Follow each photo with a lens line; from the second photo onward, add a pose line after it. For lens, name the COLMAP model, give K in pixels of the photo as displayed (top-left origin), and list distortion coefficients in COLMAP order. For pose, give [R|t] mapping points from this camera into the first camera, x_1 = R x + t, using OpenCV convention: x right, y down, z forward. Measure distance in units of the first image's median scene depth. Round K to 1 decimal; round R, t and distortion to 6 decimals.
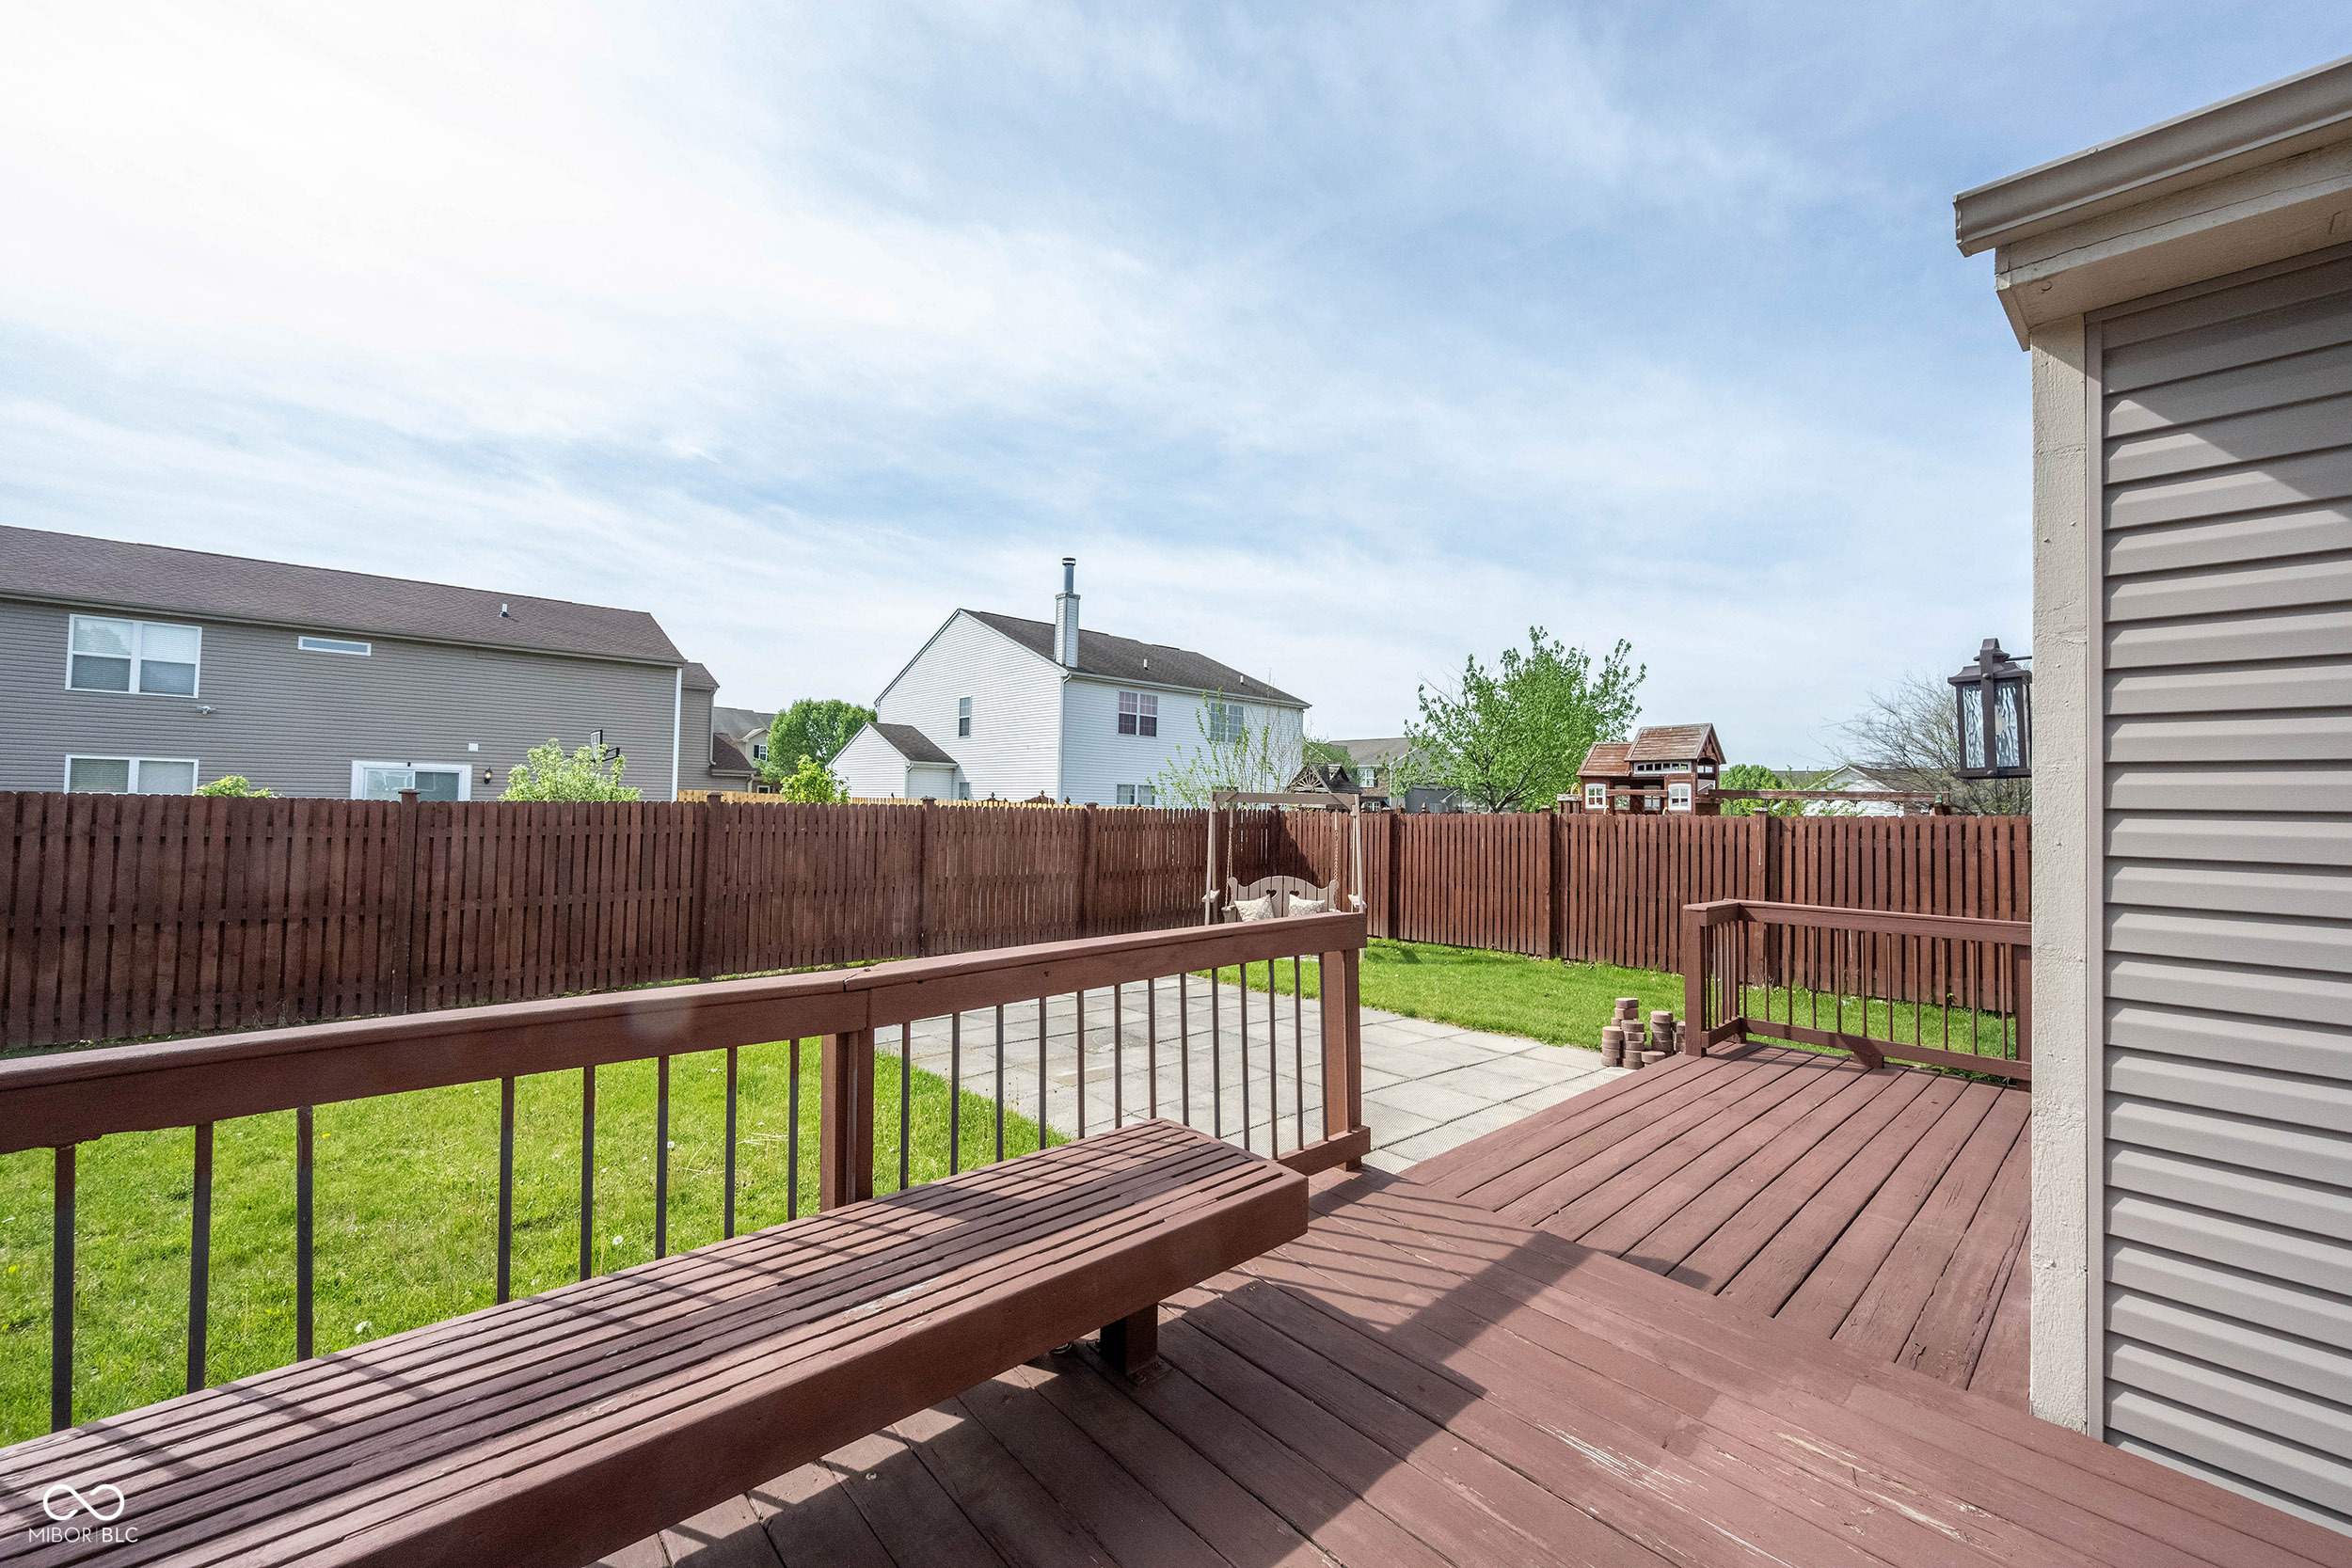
lens RADIAL K [[920.4, 0, 1172.0], [0, 920.4, 780.4], [0, 0, 1]] dist [-0.004230, 0.000466]
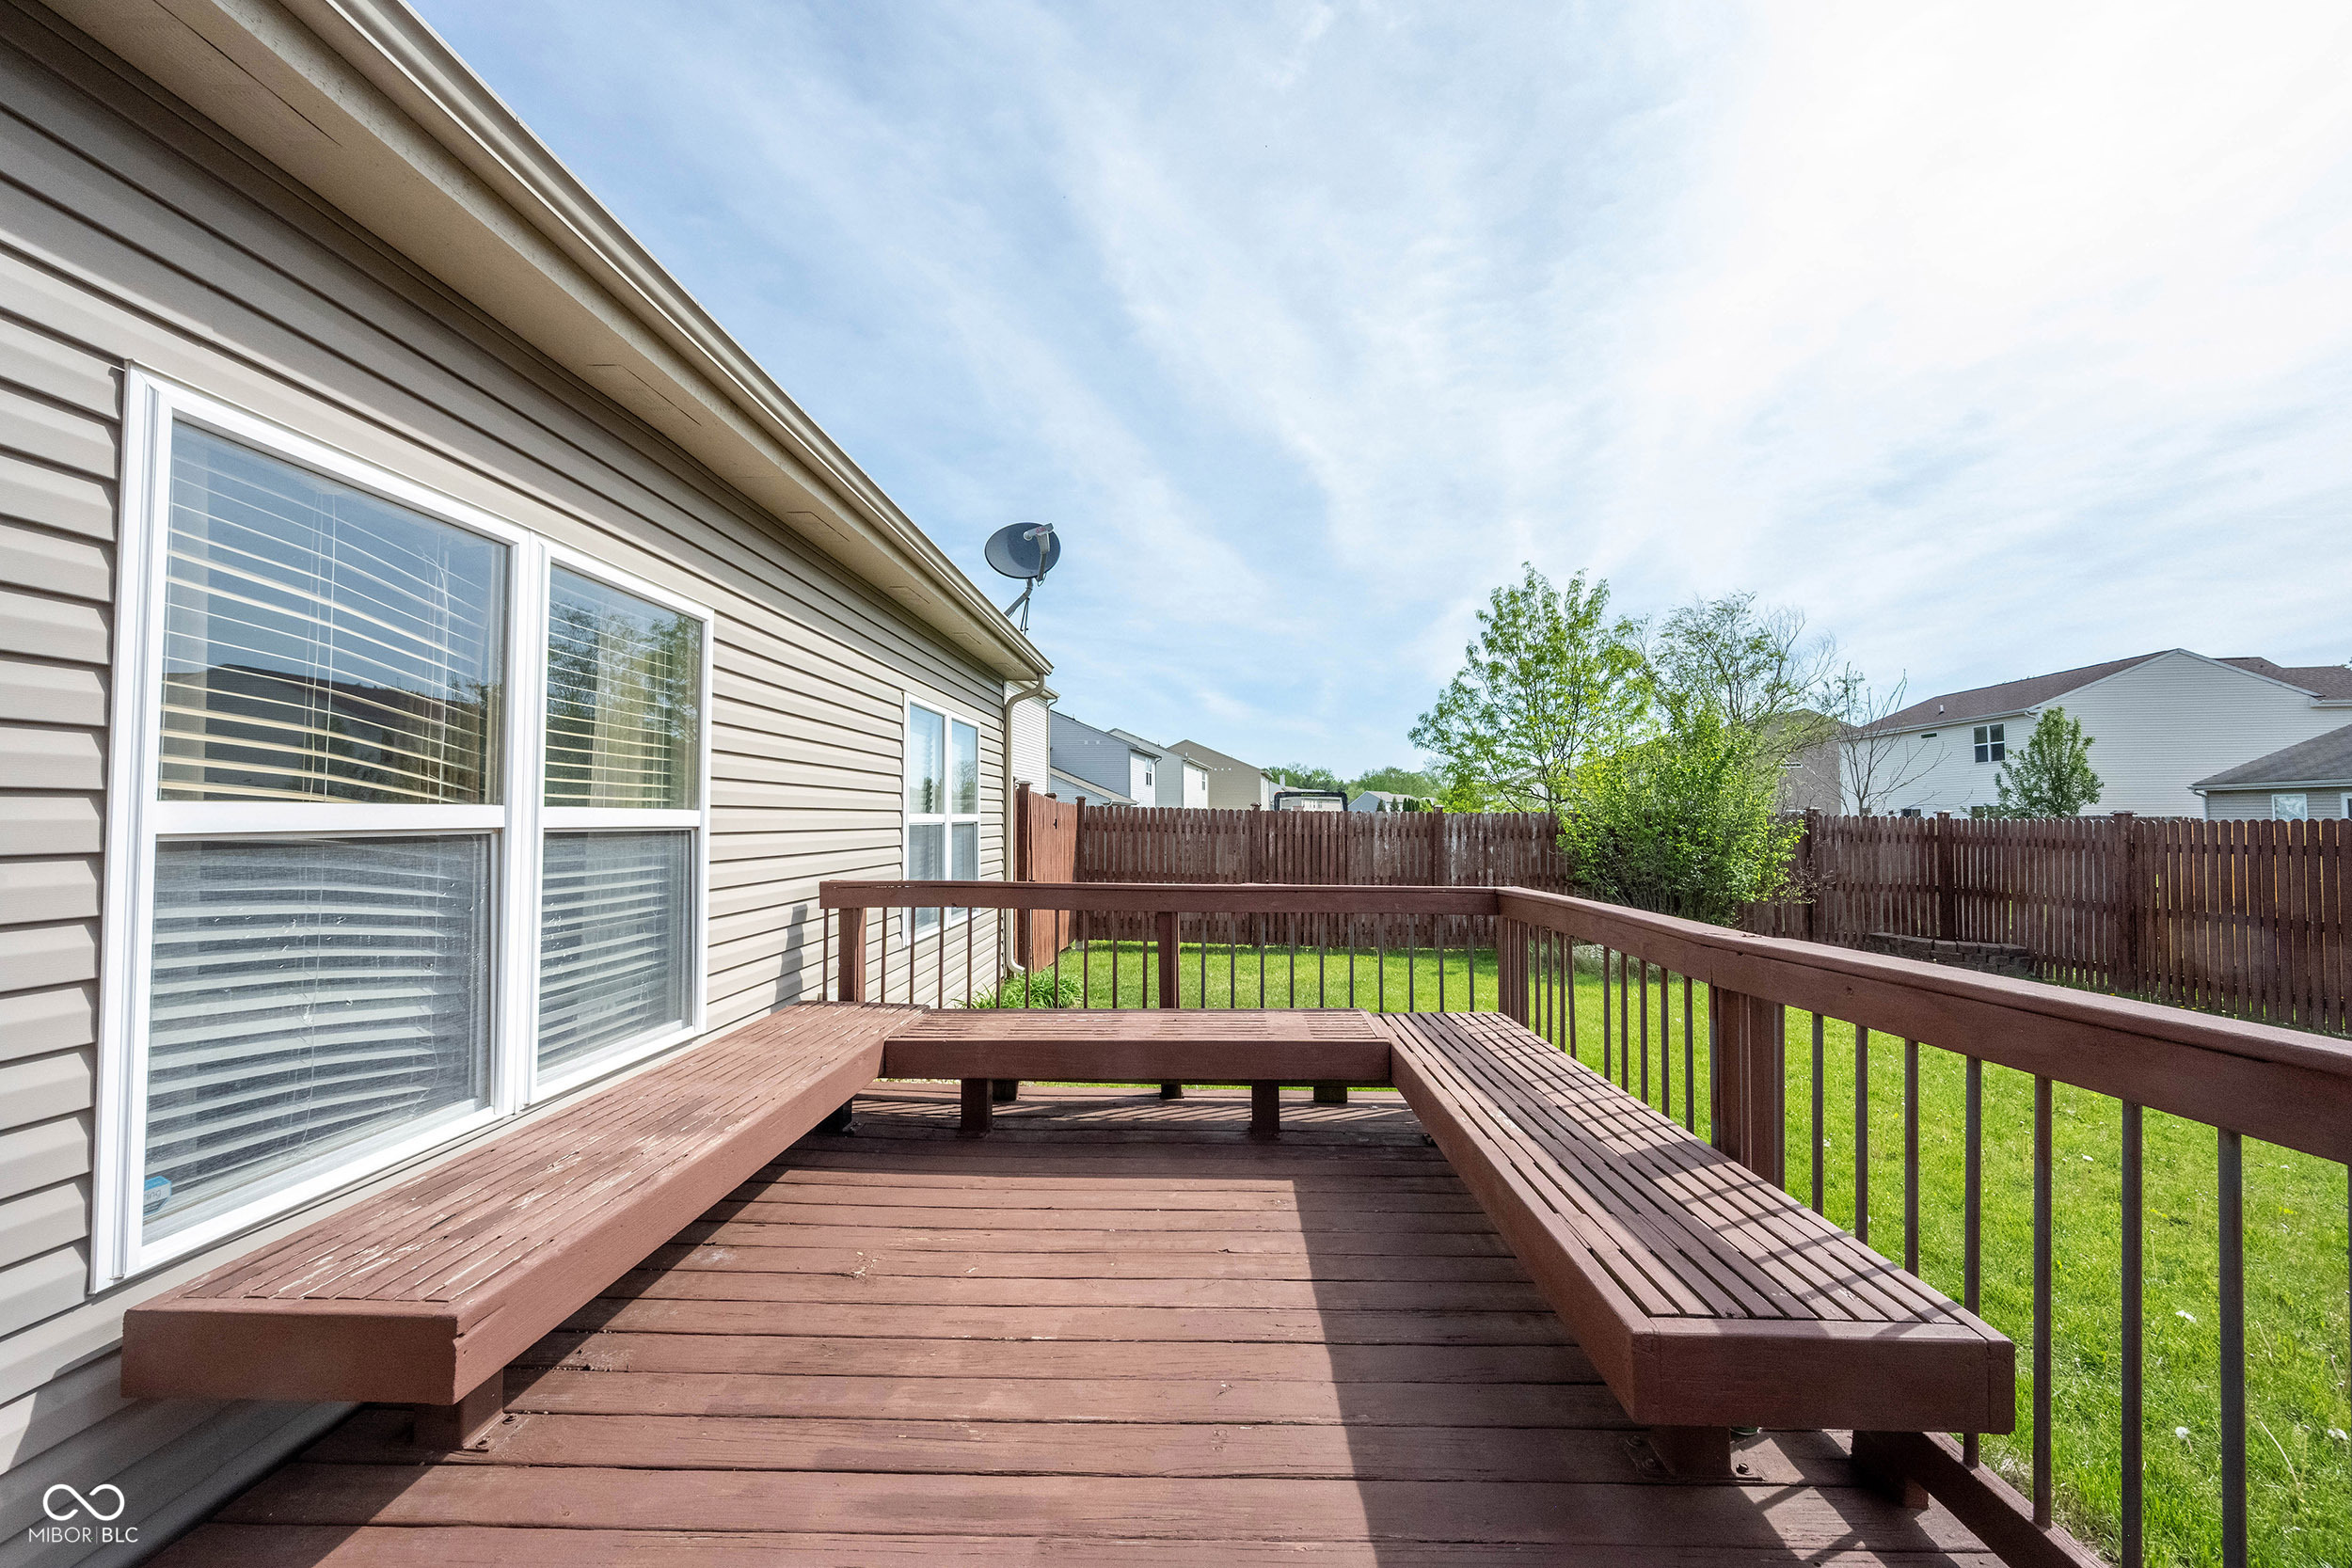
lens RADIAL K [[920.4, 0, 1185.6], [0, 920.4, 799.3], [0, 0, 1]] dist [-0.004230, 0.000466]
pose [[-0.690092, -0.037366, -0.722757, 0.865605], [0.010452, 0.998048, -0.061577, 0.110375], [0.723647, -0.050048, -0.688354, 1.289479]]
